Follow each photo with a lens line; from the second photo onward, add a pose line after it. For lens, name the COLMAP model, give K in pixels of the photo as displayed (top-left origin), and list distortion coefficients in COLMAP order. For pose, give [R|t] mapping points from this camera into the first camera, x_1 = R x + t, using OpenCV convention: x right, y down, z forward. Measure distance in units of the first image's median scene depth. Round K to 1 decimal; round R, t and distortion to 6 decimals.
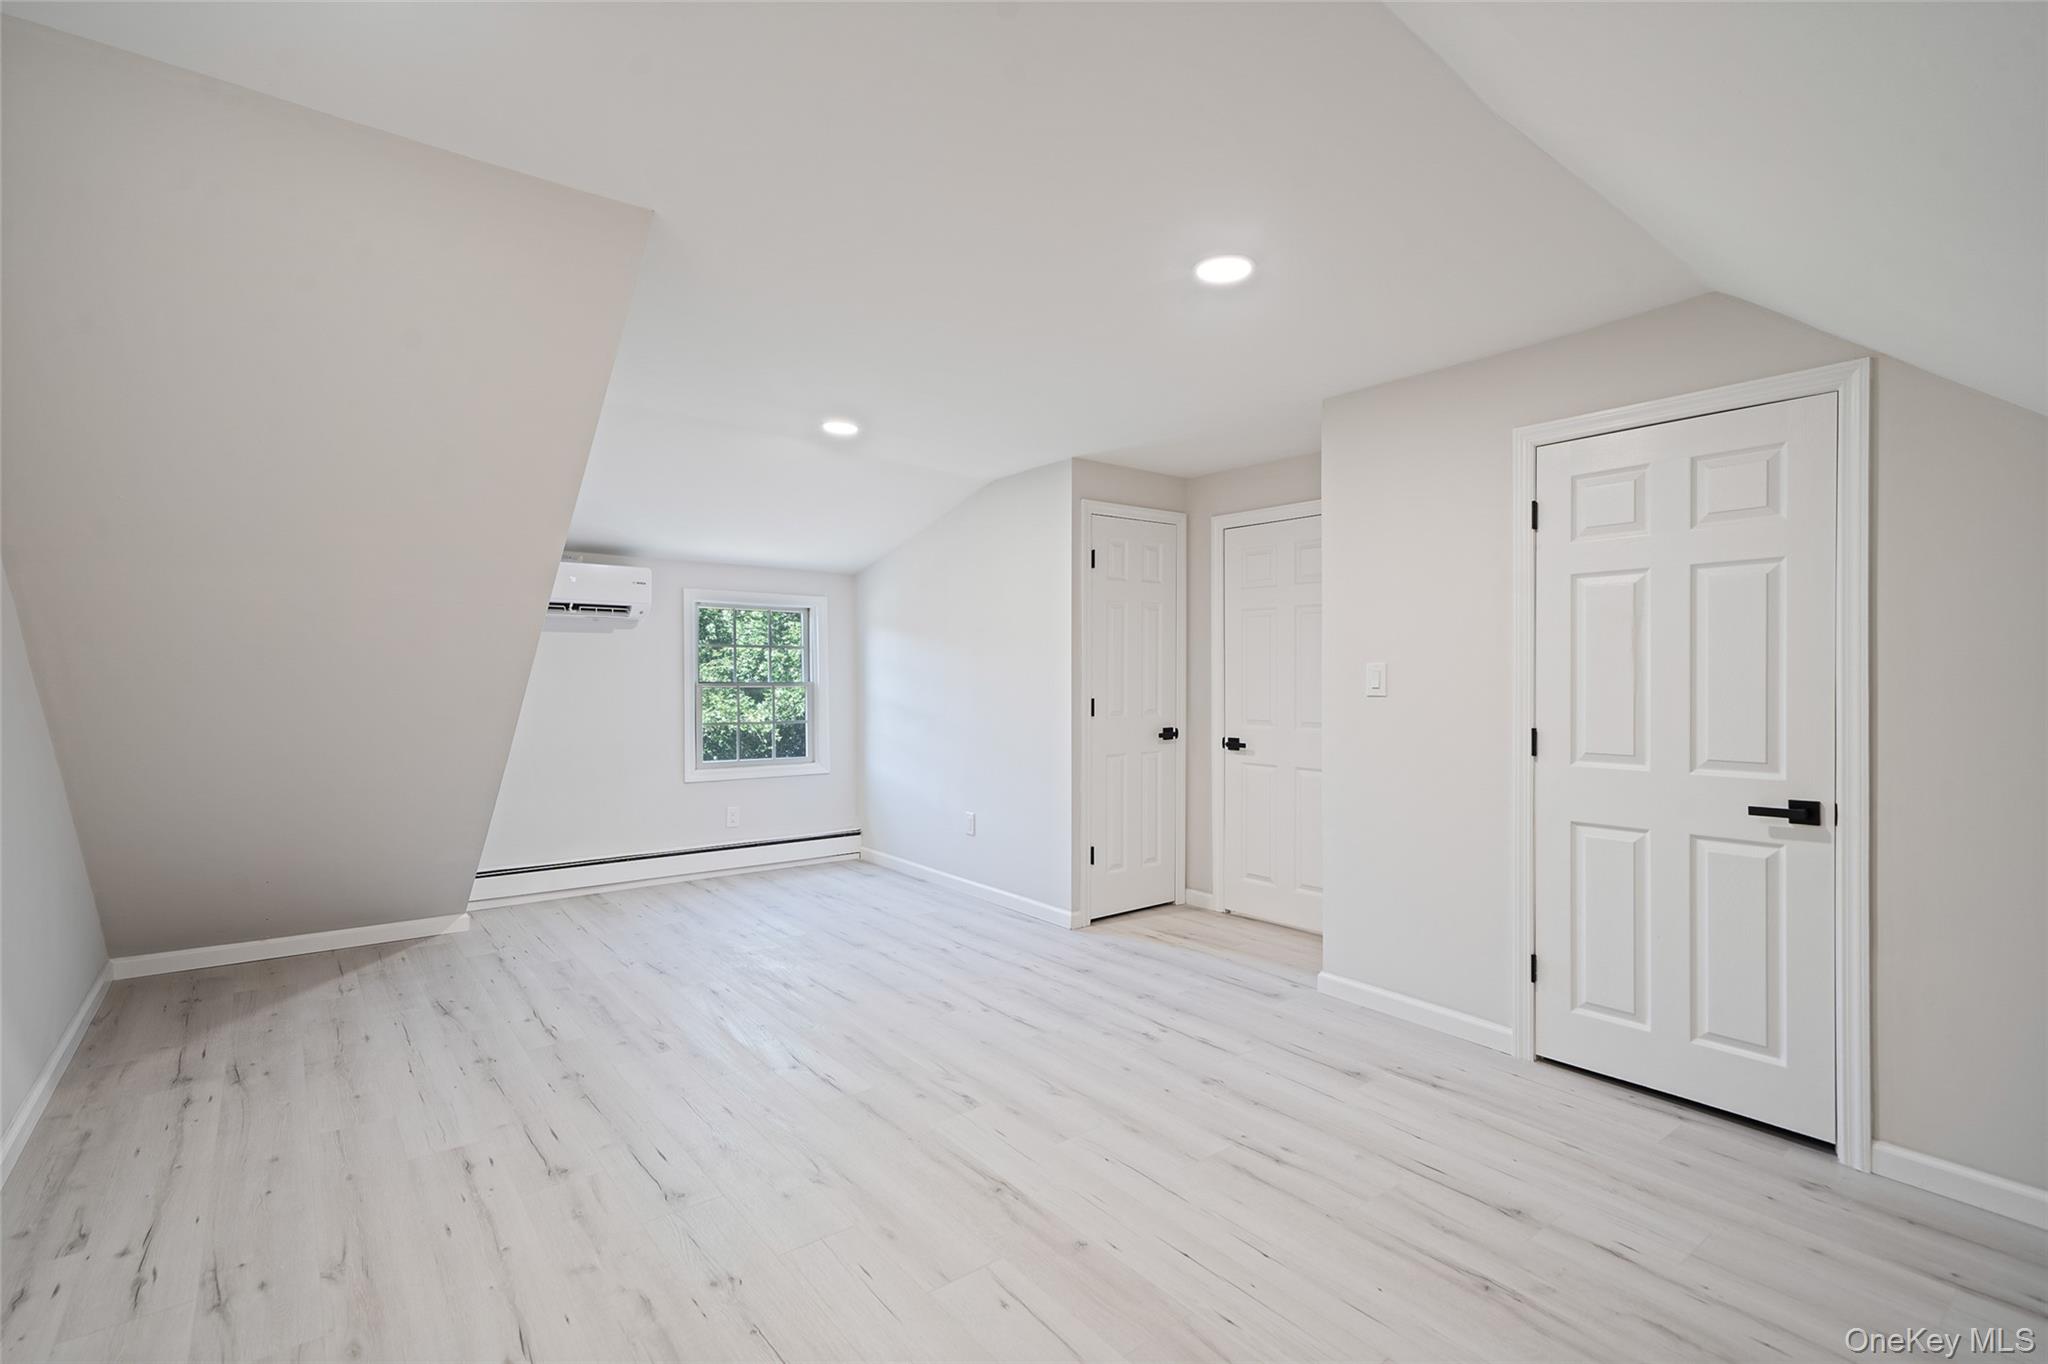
lens RADIAL K [[953.1, 0, 1024.0], [0, 953.1, 682.0], [0, 0, 1]] dist [0.002157, 0.001013]
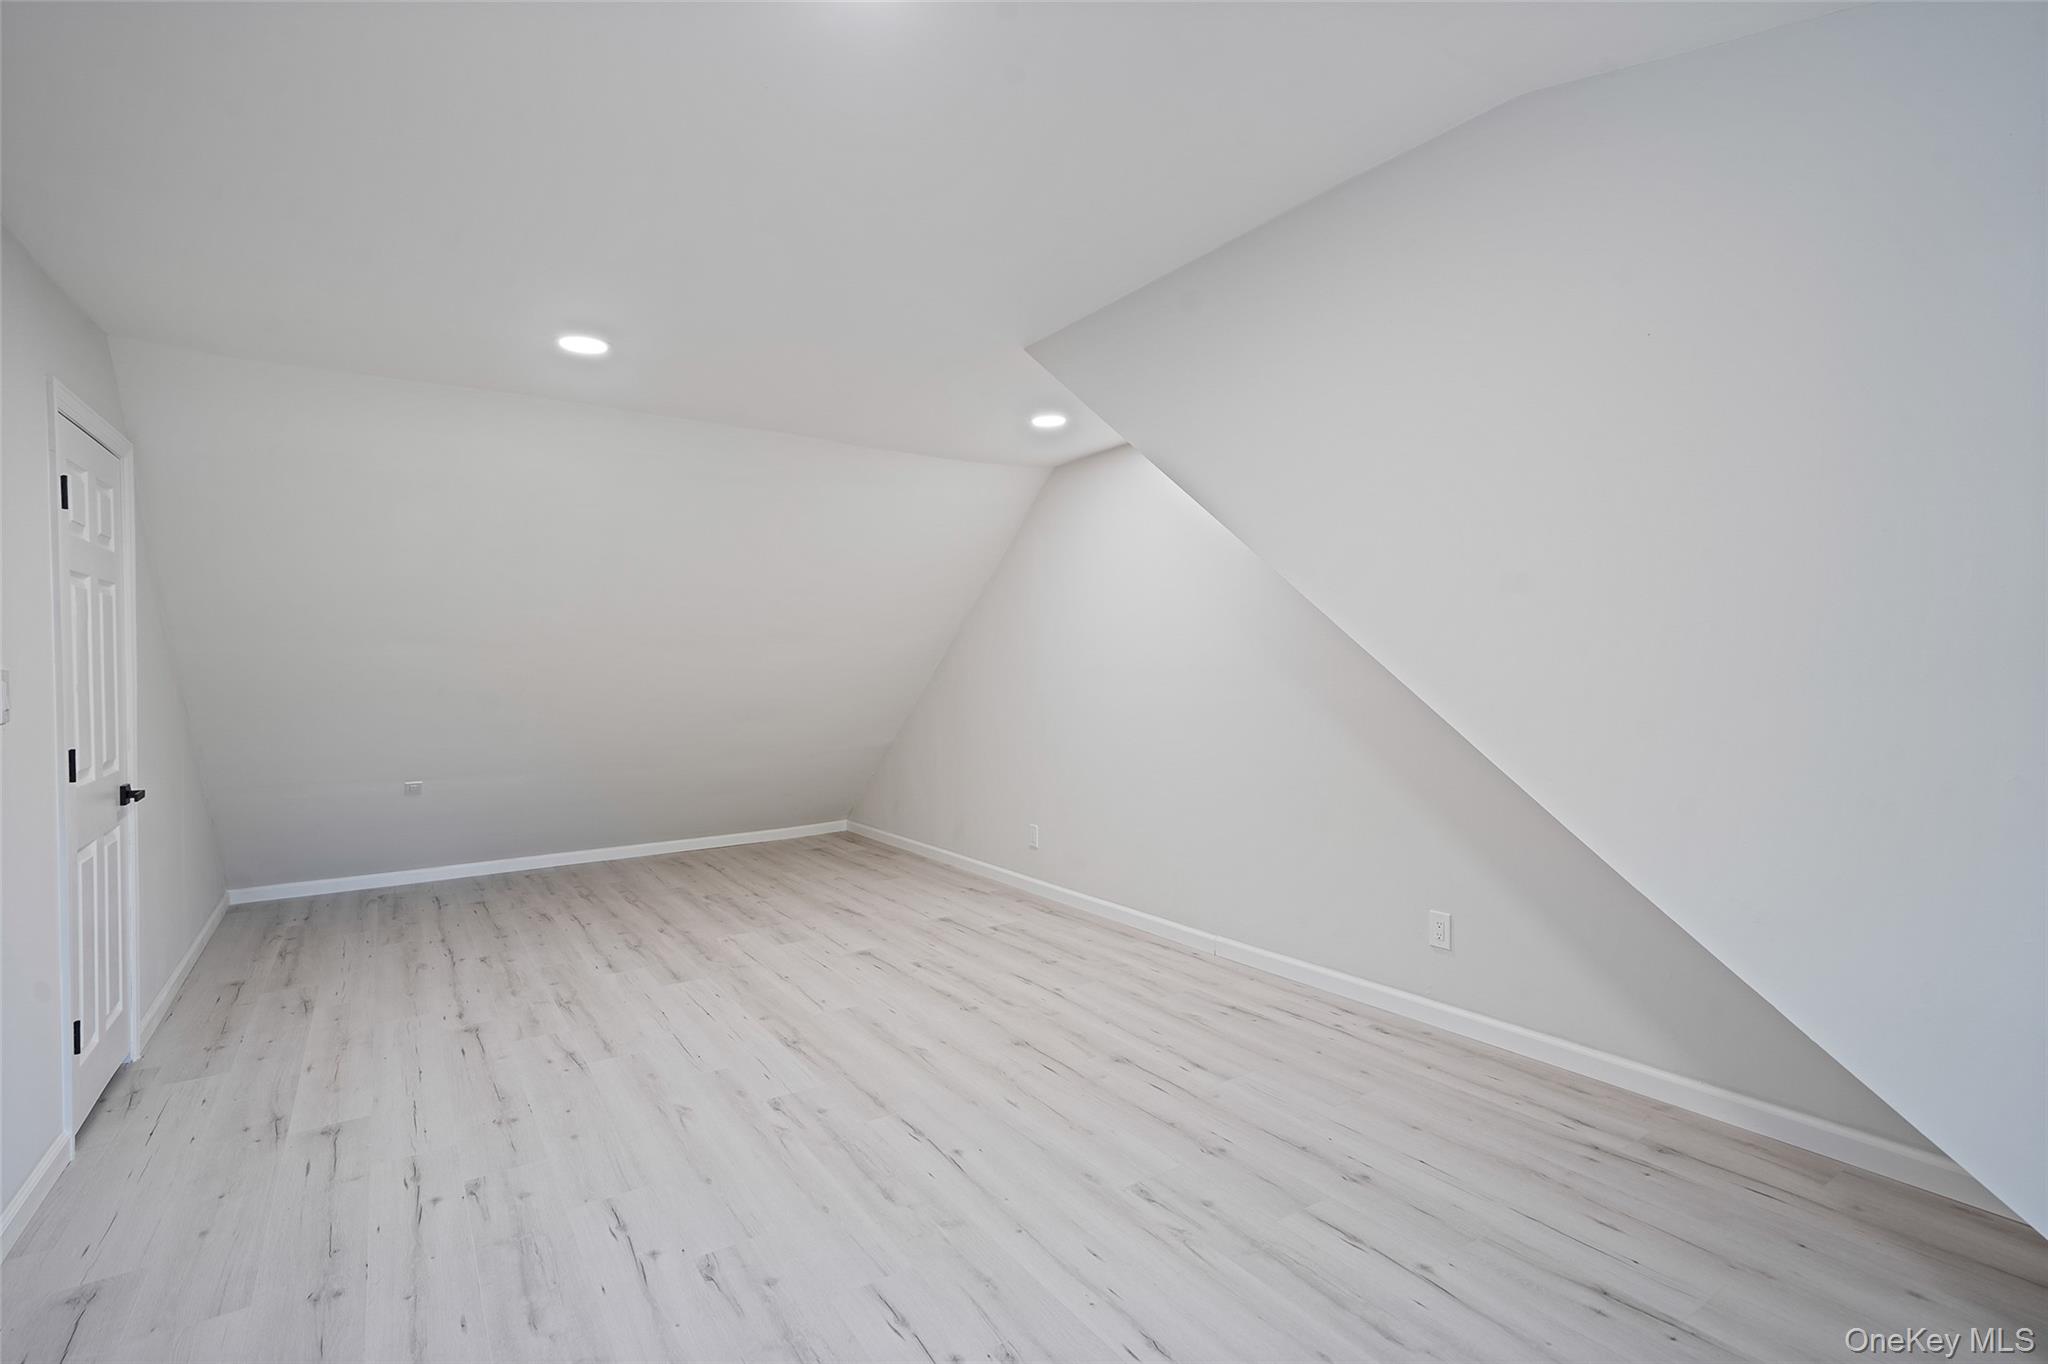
lens RADIAL K [[953.1, 0, 1024.0], [0, 953.1, 682.0], [0, 0, 1]] dist [0.002157, 0.001013]
pose [[-0.996887, 0.006135, 0.078600, -0.437469], [0.008149, 0.999646, 0.025328, -0.029134], [-0.078417, 0.025890, -0.996584, 2.161566]]
